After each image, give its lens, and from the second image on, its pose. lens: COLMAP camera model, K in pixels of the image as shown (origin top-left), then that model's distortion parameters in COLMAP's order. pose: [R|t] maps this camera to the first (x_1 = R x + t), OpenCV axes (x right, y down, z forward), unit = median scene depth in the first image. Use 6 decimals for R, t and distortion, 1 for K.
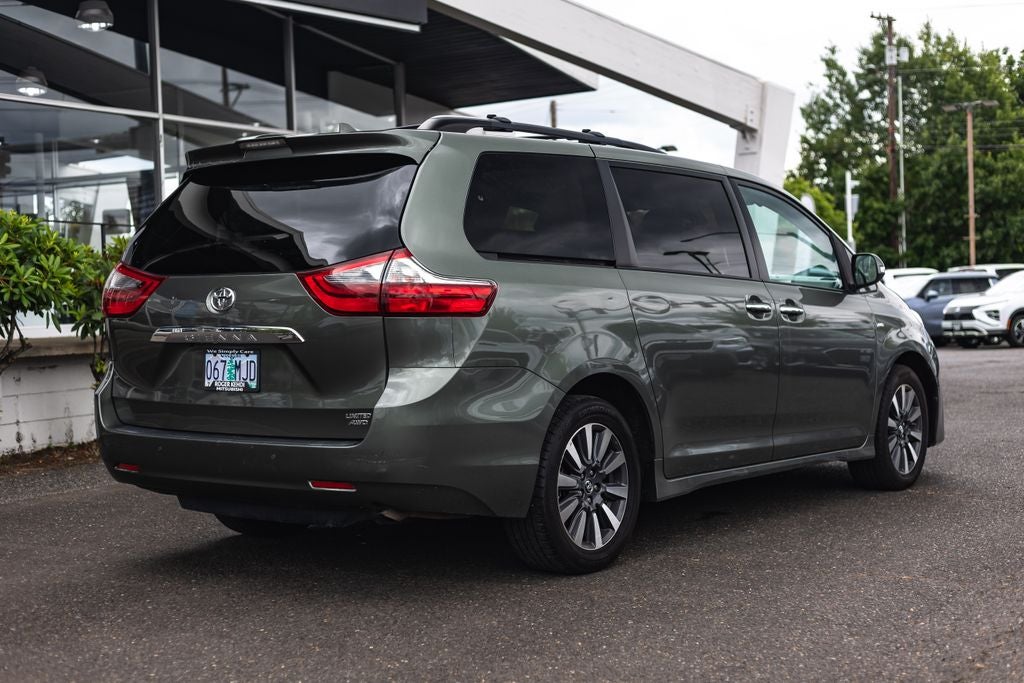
lens RADIAL K [[1498.6, 0, 512.0], [0, 1498.6, 341.5], [0, 0, 1]] dist [0.009553, 0.048349]
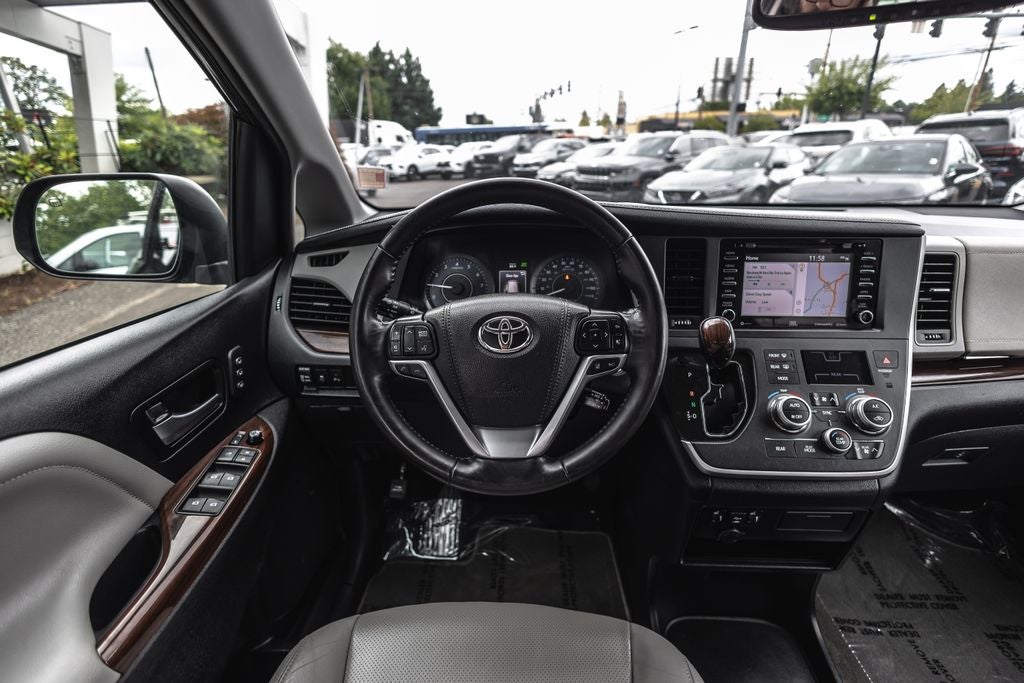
lens RADIAL K [[473.7, 0, 511.3], [0, 473.7, 341.6], [0, 0, 1]] dist [0.015266, -0.007674]
pose [[0.819537, -0.207453, 0.534156, 0.045839], [0.013177, 0.938743, 0.344366, -0.081559], [-0.572874, -0.275182, 0.772068, 1.394846]]
